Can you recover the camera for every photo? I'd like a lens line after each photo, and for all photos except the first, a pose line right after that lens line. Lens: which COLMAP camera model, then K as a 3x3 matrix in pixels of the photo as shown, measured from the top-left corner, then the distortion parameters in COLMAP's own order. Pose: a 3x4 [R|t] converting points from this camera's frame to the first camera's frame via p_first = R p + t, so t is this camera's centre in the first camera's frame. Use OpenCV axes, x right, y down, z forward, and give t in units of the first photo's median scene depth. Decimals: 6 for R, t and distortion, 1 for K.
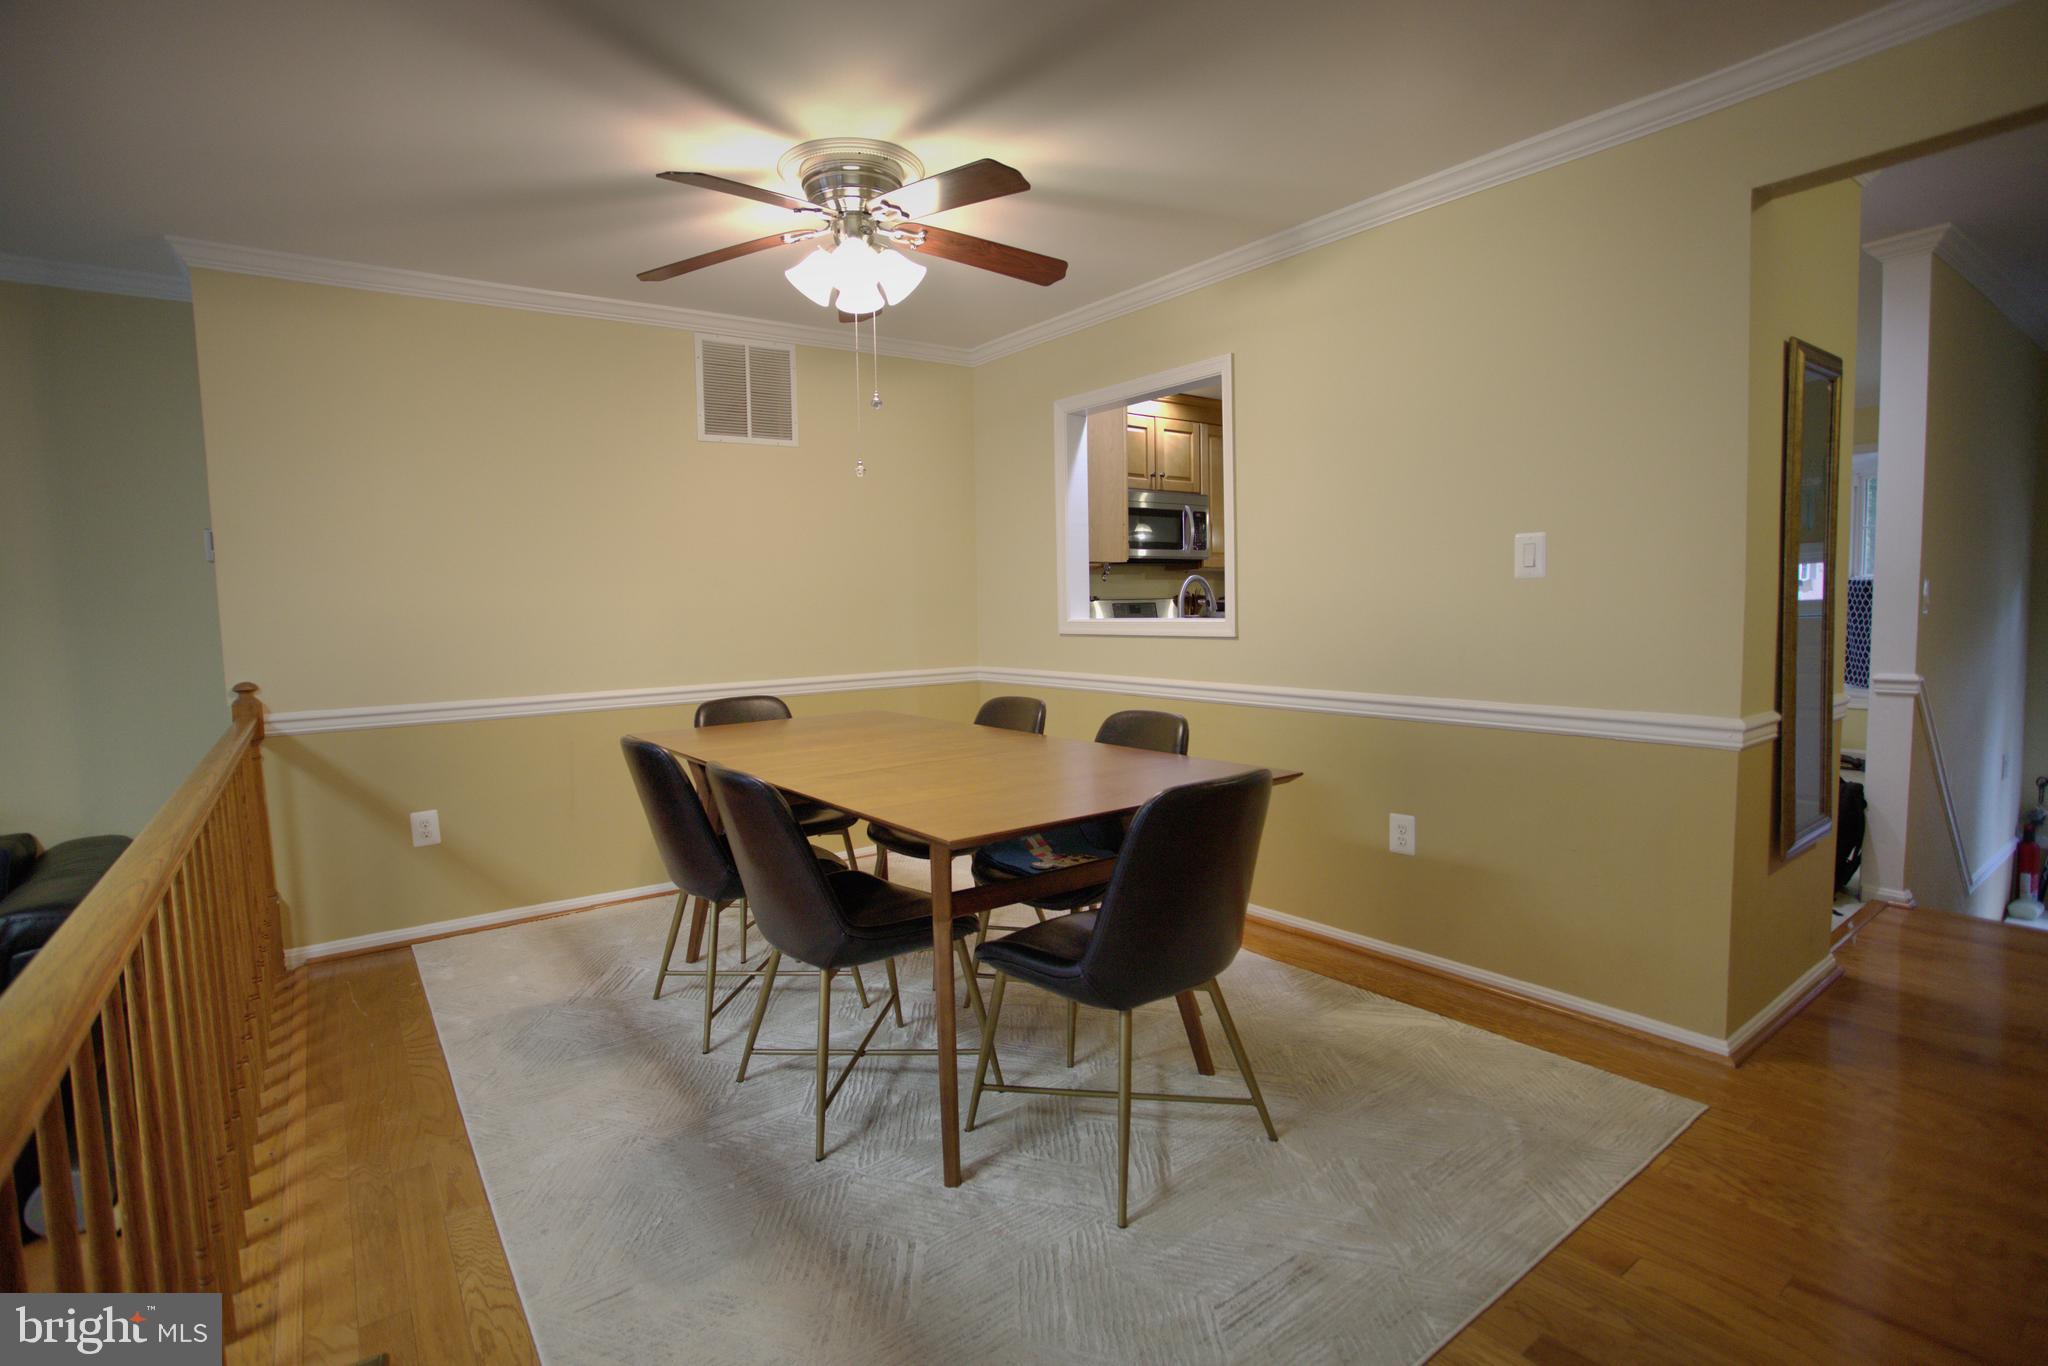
lens RADIAL K [[987.5, 0, 1020.8], [0, 987.5, 678.2], [0, 0, 1]] dist [-0.072463, 0.031757]
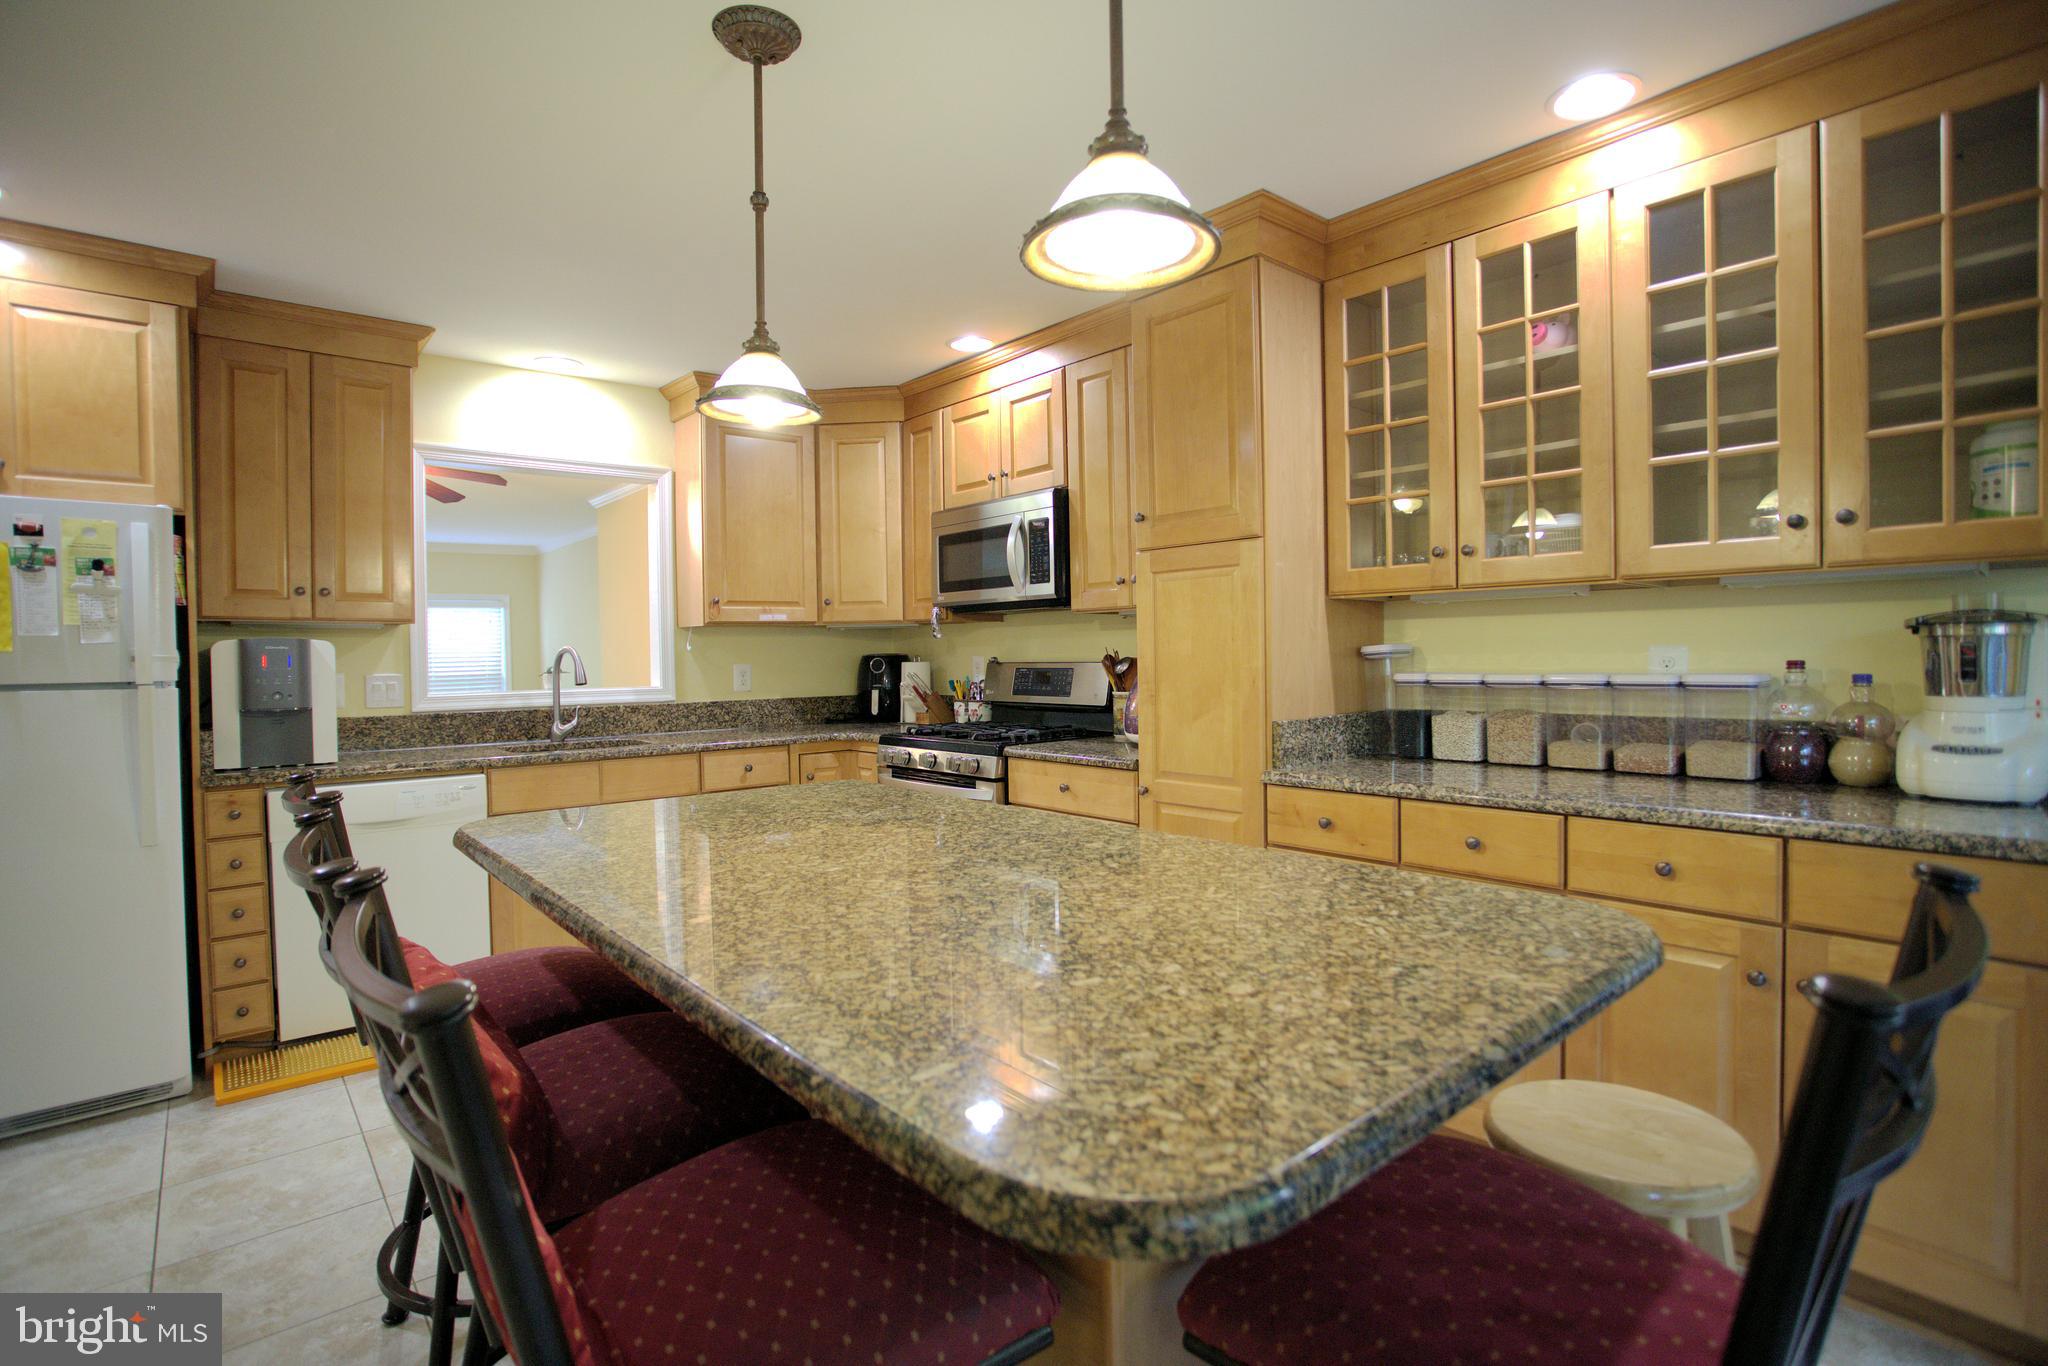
lens RADIAL K [[987.5, 0, 1020.8], [0, 987.5, 678.2], [0, 0, 1]] dist [-0.072463, 0.031757]
pose [[0.063253, 0.046587, -0.996910, 1.442172], [-0.064225, 0.997029, 0.042518, -0.181152], [0.995929, 0.061337, 0.066057, 1.757261]]
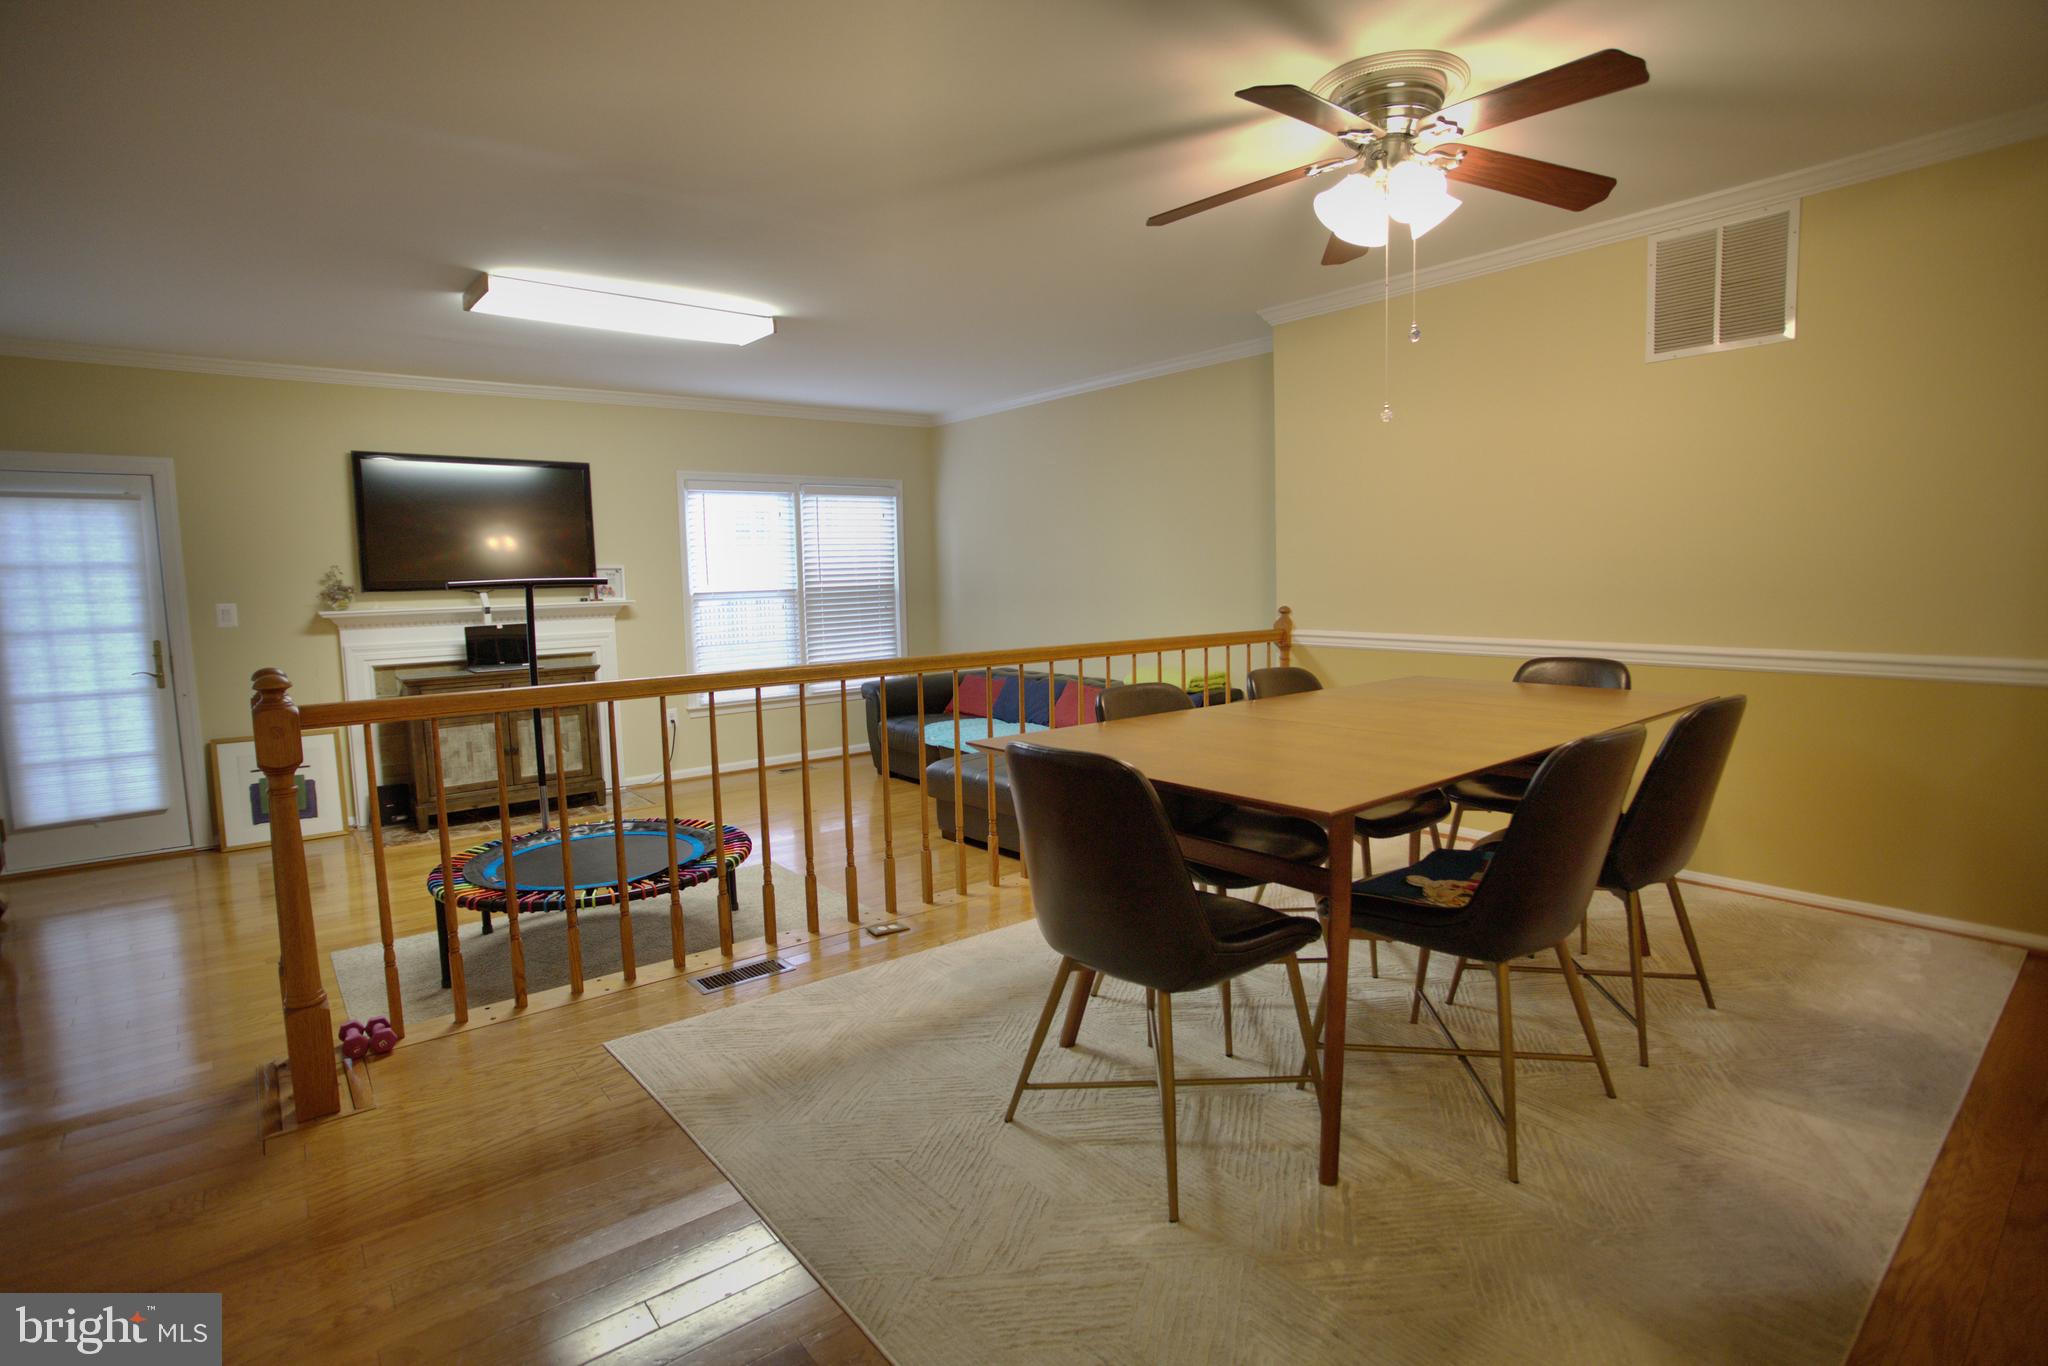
lens RADIAL K [[987.5, 0, 1020.8], [0, 987.5, 678.2], [0, 0, 1]] dist [-0.072463, 0.031757]
pose [[0.041910, 0.126764, -0.991047, 0.657883], [-0.059076, 0.990498, 0.124195, -0.049114], [0.997373, 0.053342, 0.049001, 0.526367]]
